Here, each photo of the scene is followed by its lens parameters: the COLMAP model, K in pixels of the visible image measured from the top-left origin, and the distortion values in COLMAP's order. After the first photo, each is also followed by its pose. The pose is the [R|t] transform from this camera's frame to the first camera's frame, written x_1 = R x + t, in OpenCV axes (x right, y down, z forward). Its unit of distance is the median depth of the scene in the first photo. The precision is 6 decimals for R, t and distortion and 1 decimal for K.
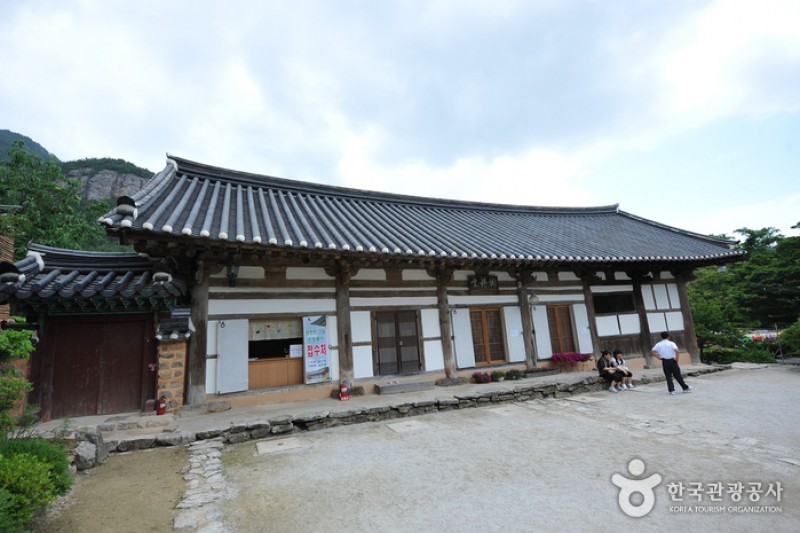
lens RADIAL K [[373.2, 0, 400.0], [0, 373.2, 266.5], [0, 0, 1]] dist [-0.011480, 0.000402]
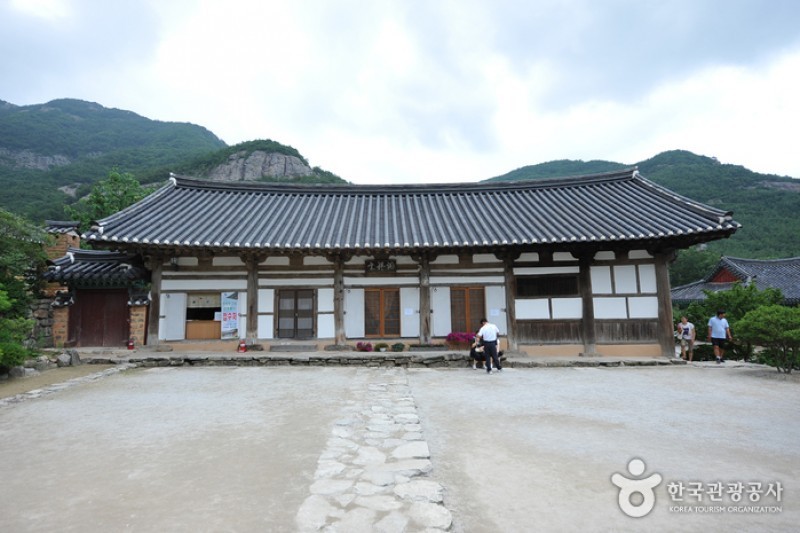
lens RADIAL K [[423.5, 0, 397.2], [0, 423.5, 265.6], [0, 0, 1]] dist [-0.010234, -0.000396]
pose [[0.926188, 0.001691, -0.377058, 0.802617], [0.026885, 0.997149, 0.070511, -0.050623], [0.376103, -0.075444, 0.923502, -0.179350]]
